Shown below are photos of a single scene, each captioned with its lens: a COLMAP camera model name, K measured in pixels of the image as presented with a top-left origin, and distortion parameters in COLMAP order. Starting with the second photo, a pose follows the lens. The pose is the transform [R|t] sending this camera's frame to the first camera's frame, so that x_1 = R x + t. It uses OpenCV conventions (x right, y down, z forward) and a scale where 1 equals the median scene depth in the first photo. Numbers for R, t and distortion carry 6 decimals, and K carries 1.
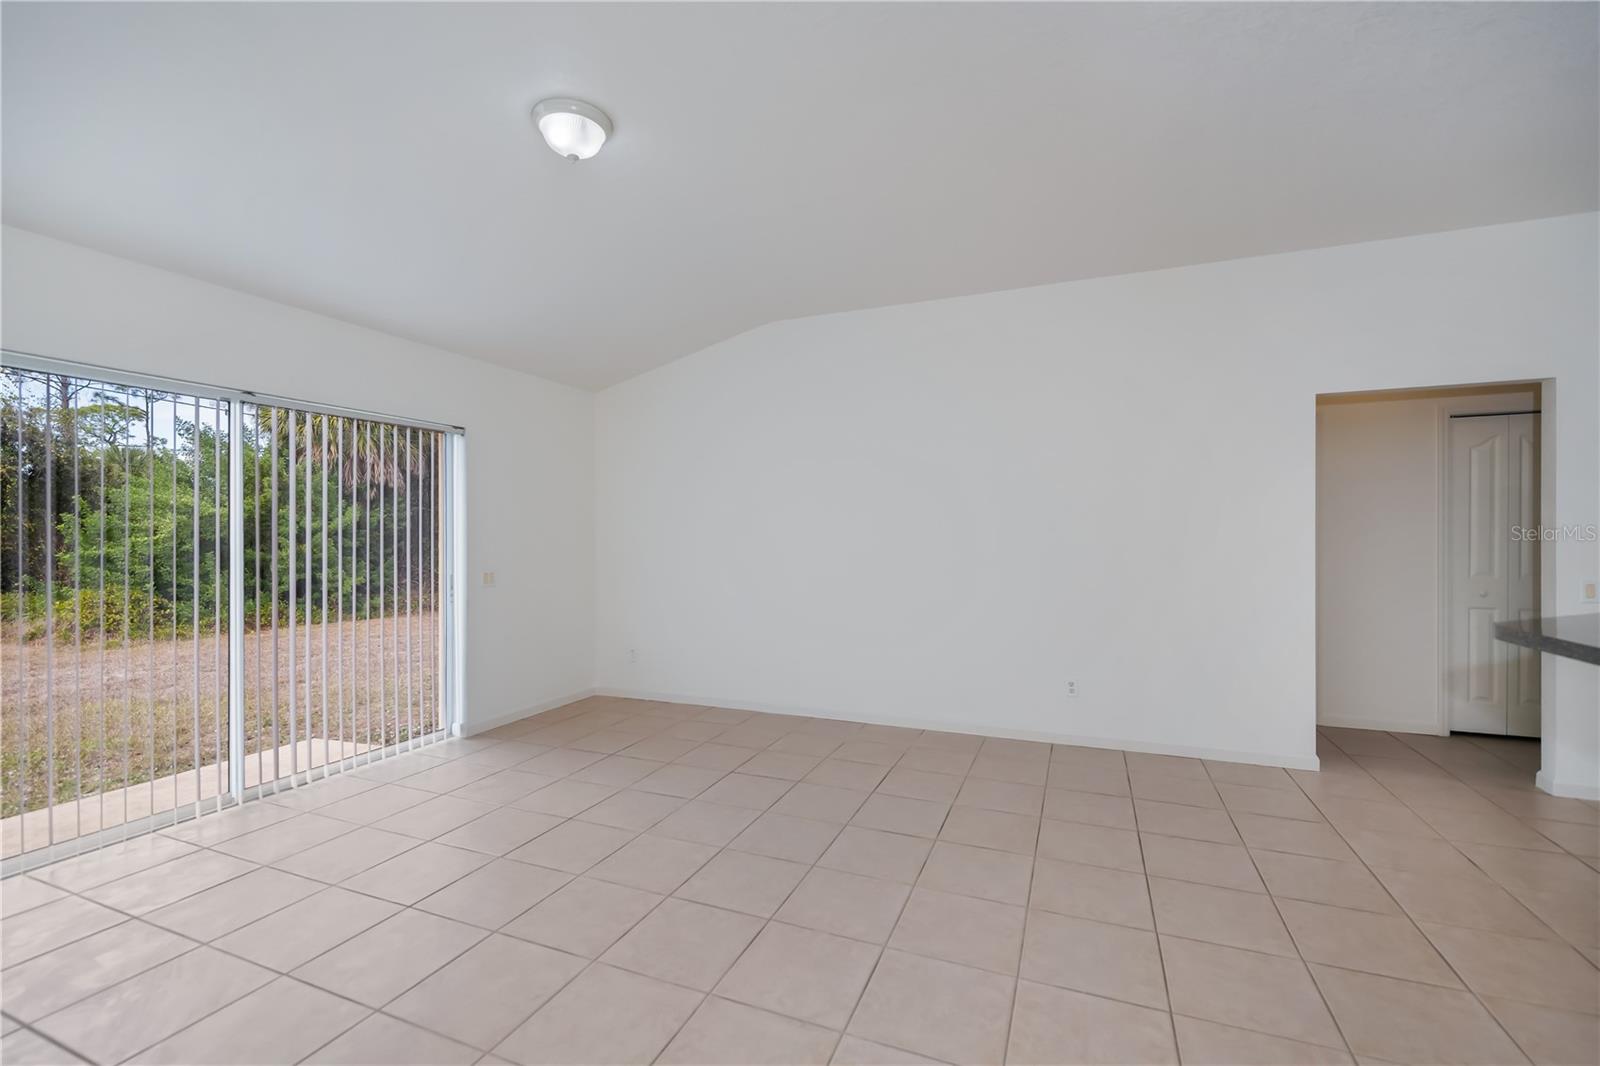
lens RADIAL K [[688.1, 0, 800.0], [0, 688.1, 533.0], [0, 0, 1]] dist [0.010214, -0.005654]
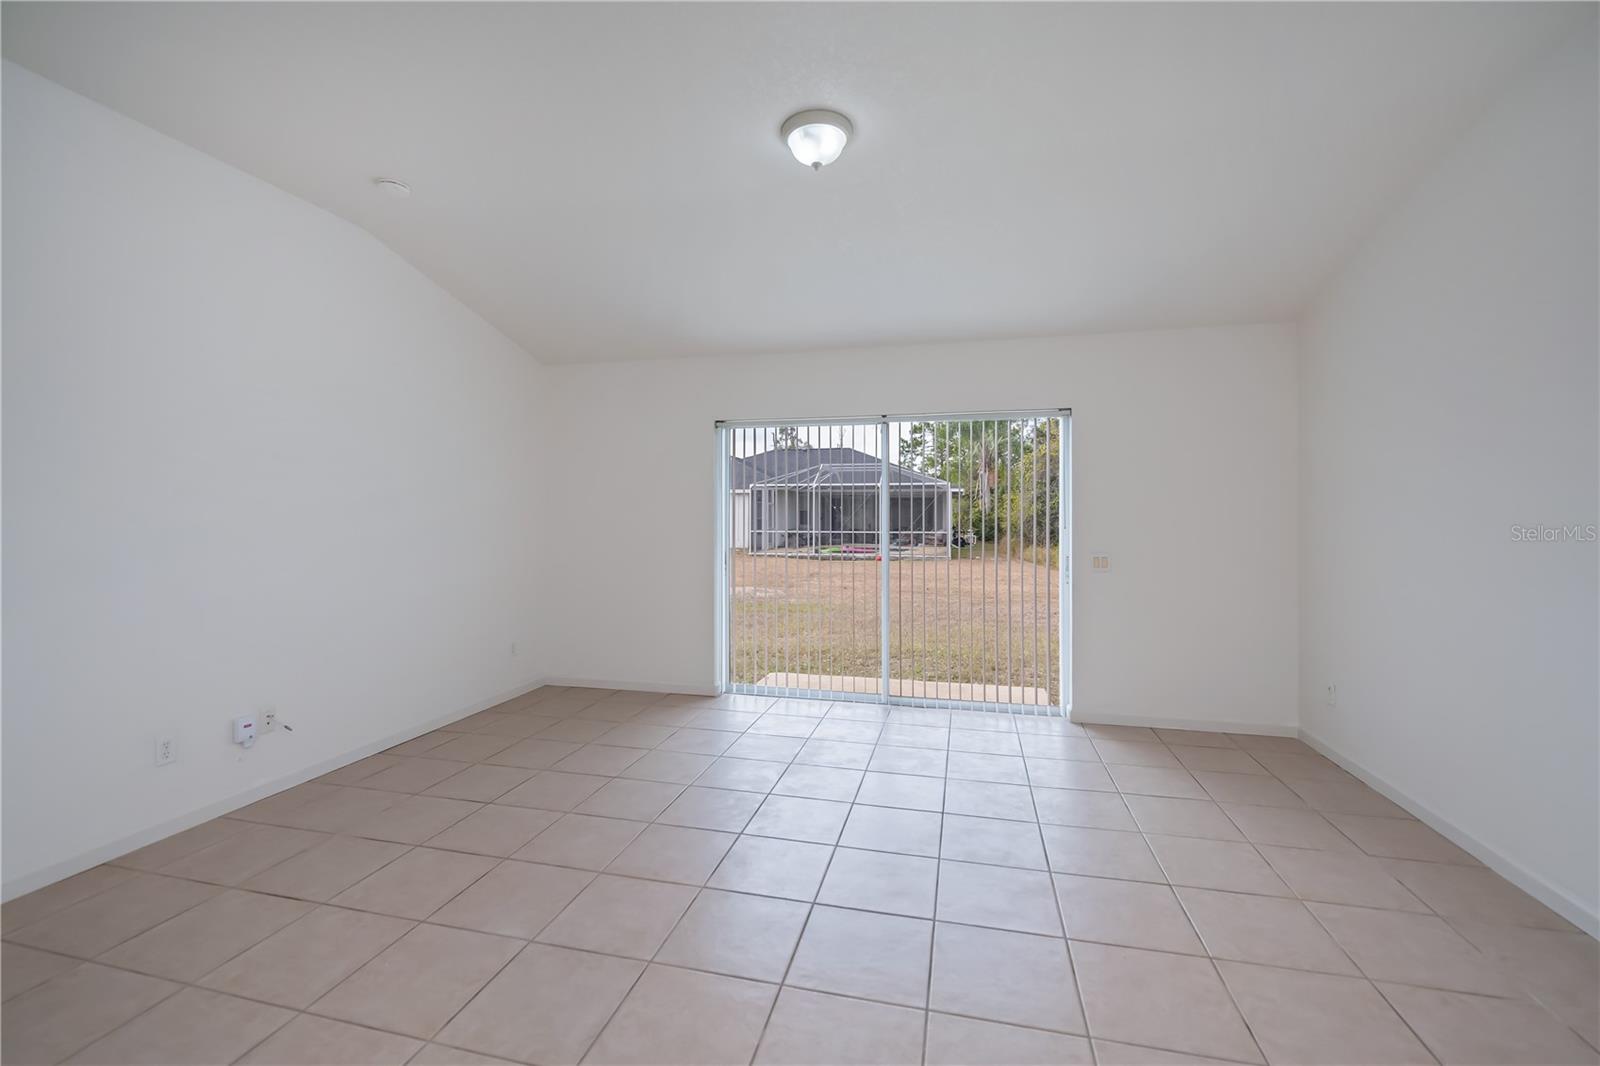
lens RADIAL K [[664.0, 0, 805.0], [0, 664.0, 514.4], [0, 0, 1]] dist [0.000114, 0.000006]
pose [[0.148483, 0.001690, -0.988914, 0.408319], [0.002936, 0.999993, 0.002149, -0.003664], [0.988911, -0.003222, 0.148477, 0.495199]]
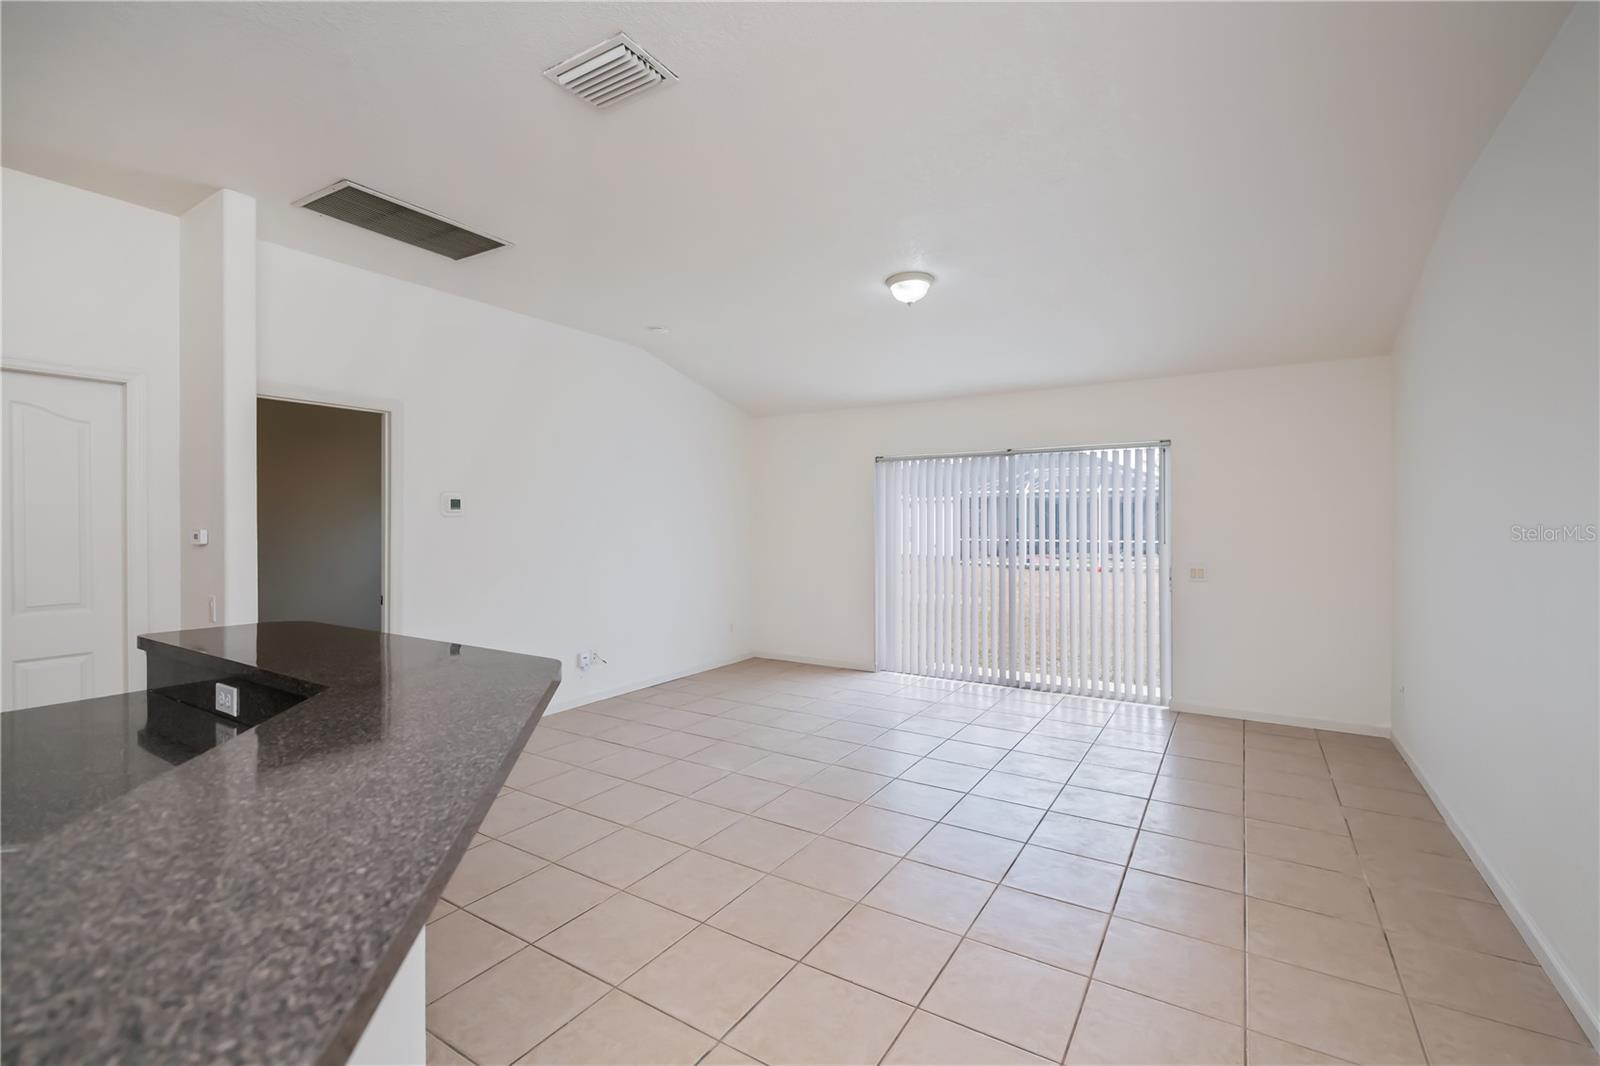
lens RADIAL K [[693.0, 0, 801.3], [0, 693.0, 517.7], [0, 0, 1]] dist [0.000501, 0.000003]
pose [[-0.176598, -0.001343, -0.984282, 0.779301], [0.006618, 0.999975, -0.002552, -0.025321], [0.984261, -0.006965, -0.176584, 0.618344]]
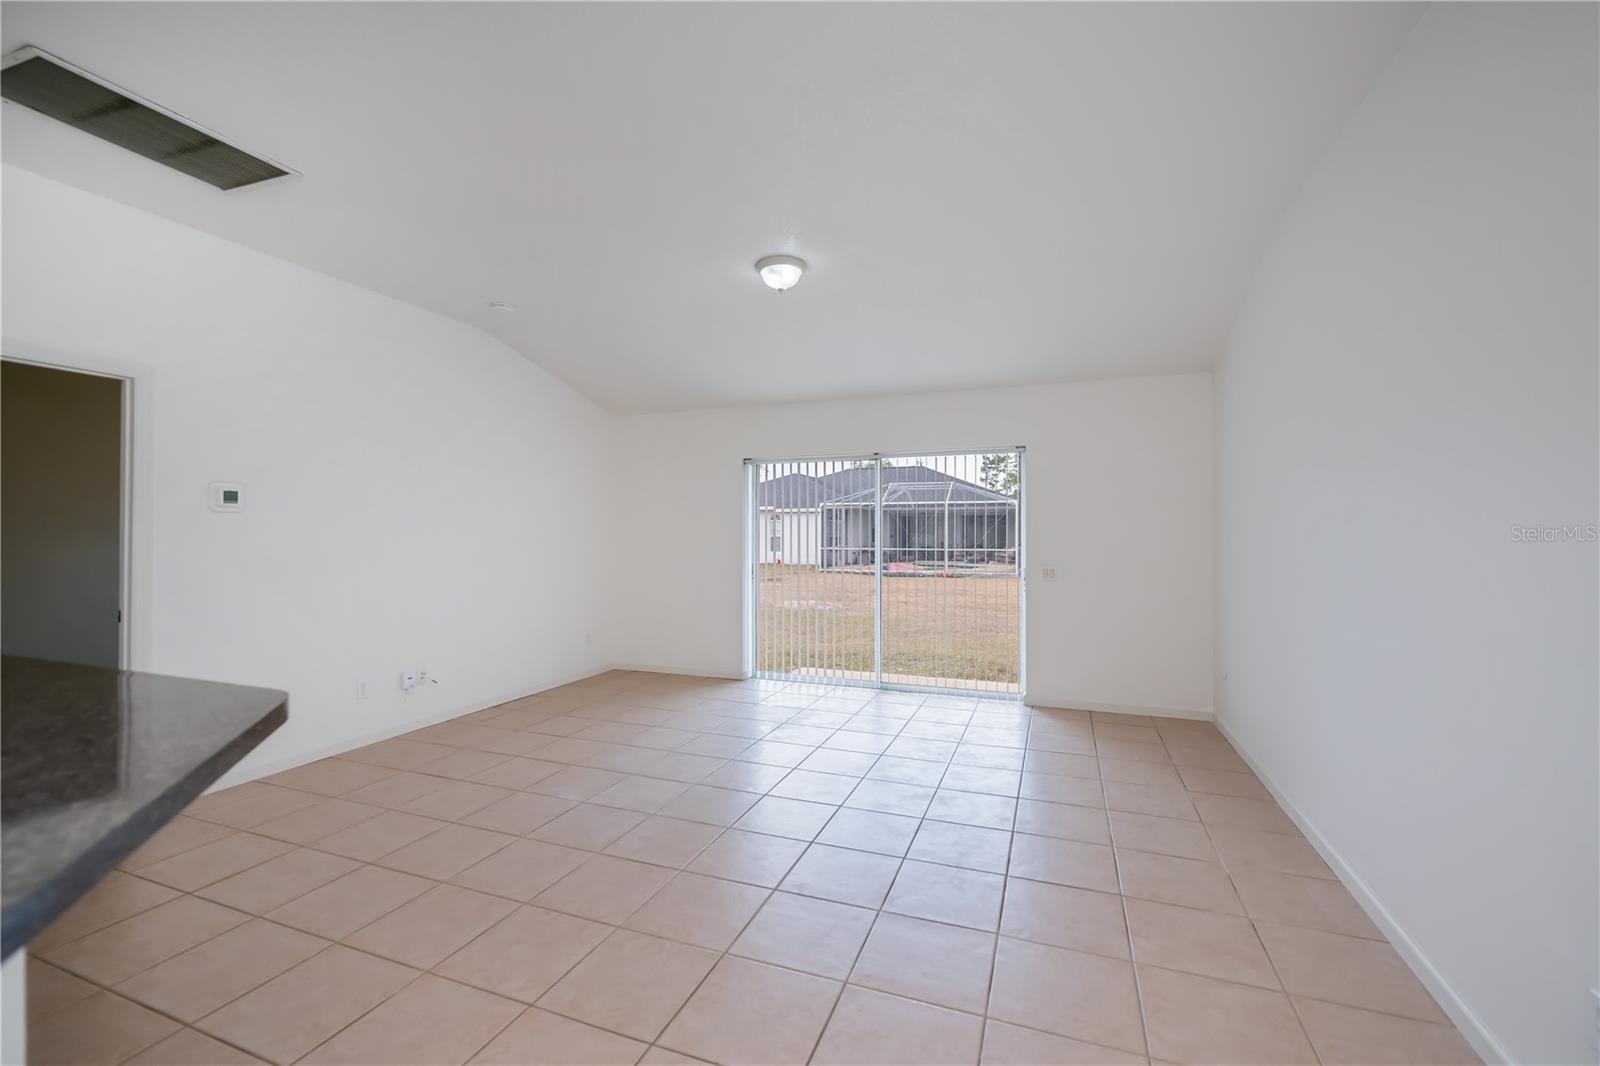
lens RADIAL K [[664.0, 0, 804.2], [0, 664.0, 525.8], [0, 0, 1]] dist [0.000265, -0.000274]
pose [[0.023783, -0.007496, -0.999689, 0.677792], [0.004384, 0.999963, -0.007393, -0.007325], [0.999708, -0.004207, 0.023815, 0.607353]]
